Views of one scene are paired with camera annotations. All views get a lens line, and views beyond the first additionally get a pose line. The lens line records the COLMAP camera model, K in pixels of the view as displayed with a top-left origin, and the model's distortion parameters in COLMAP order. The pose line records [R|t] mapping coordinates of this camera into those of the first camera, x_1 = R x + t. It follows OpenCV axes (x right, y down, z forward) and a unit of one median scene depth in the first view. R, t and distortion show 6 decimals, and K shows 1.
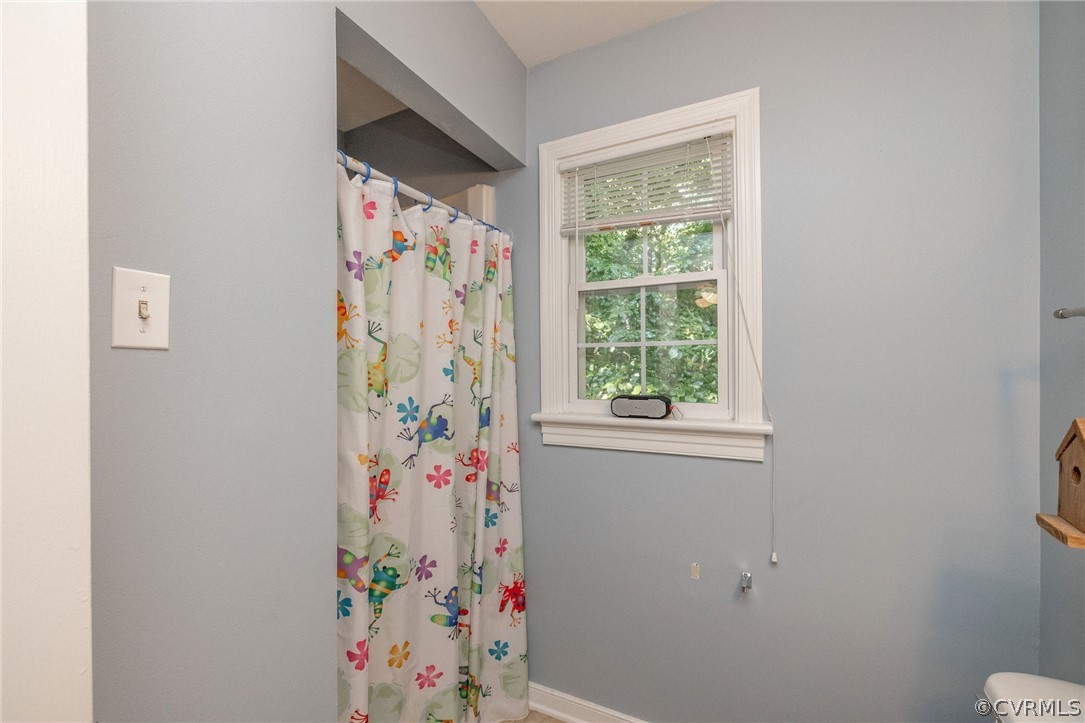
lens RADIAL K [[455.4, 0, 536.4], [0, 455.4, 362.9], [0, 0, 1]] dist [-0.000762, 0.000429]
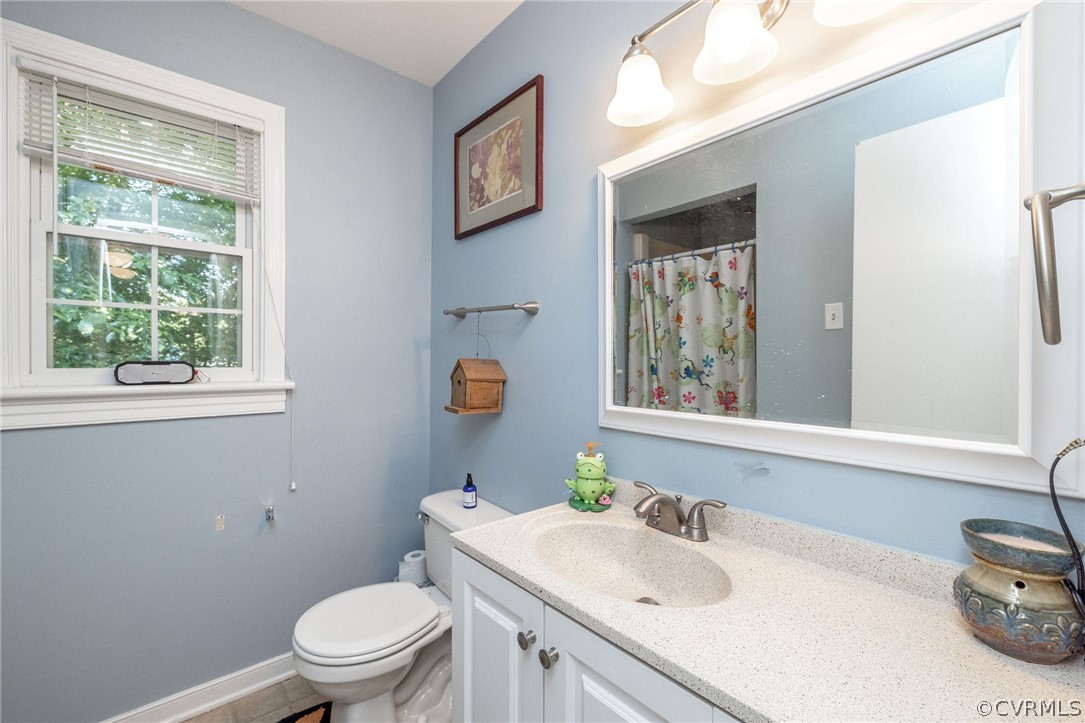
lens RADIAL K [[455.4, 0, 541.8], [0, 455.4, 361.0], [0, 0, 1]] dist [-0.000762, 0.000429]
pose [[0.369950, -0.000459, 0.929052, -0.376023], [-0.011973, 0.999914, 0.005261, 0.059956], [-0.928975, -0.013070, 0.369912, -0.103294]]
